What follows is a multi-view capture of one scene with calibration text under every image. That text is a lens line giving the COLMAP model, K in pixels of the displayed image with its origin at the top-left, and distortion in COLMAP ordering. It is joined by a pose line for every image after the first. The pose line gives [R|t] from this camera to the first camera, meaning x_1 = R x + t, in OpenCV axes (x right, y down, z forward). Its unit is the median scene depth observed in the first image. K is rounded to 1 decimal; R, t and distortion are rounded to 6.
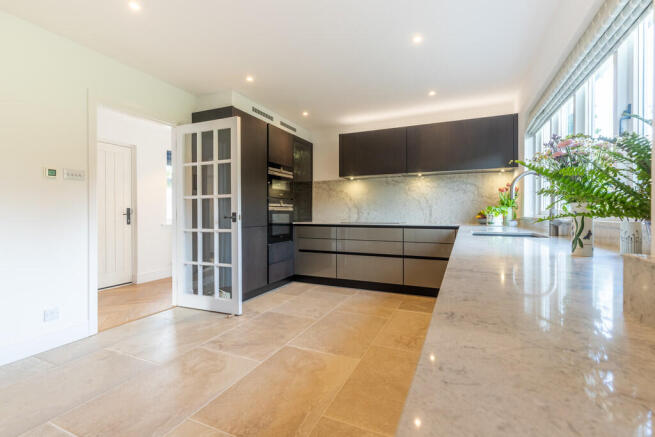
lens RADIAL K [[300.0, 0, 323.5], [0, 300.0, 215.0], [0, 0, 1]] dist [-0.002282, 0.000167]
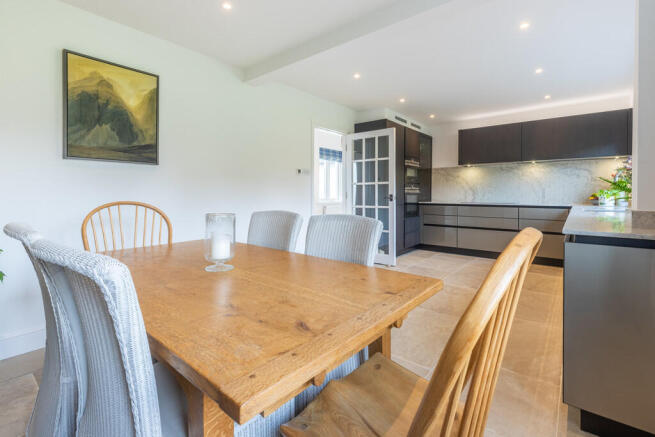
lens RADIAL K [[300.0, 0, 336.1], [0, 300.0, 196.6], [0, 0, 1]] dist [-0.002282, 0.000167]
pose [[0.971058, 0.004065, -0.238808, -0.166776], [-0.003154, 0.999986, 0.004198, -0.002608], [0.238822, -0.003323, 0.971058, -0.363170]]
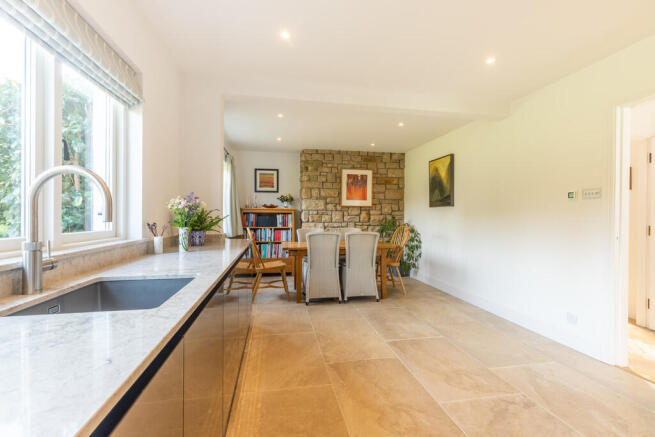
lens RADIAL K [[300.0, 0, 322.7], [0, 300.0, 218.4], [0, 0, 1]] dist [-0.002282, 0.000167]
pose [[-0.826796, 0.000135, -0.562502, 0.310797], [-0.009056, 0.999867, 0.013550, -0.034348], [0.562429, 0.016298, -0.826685, 0.824312]]
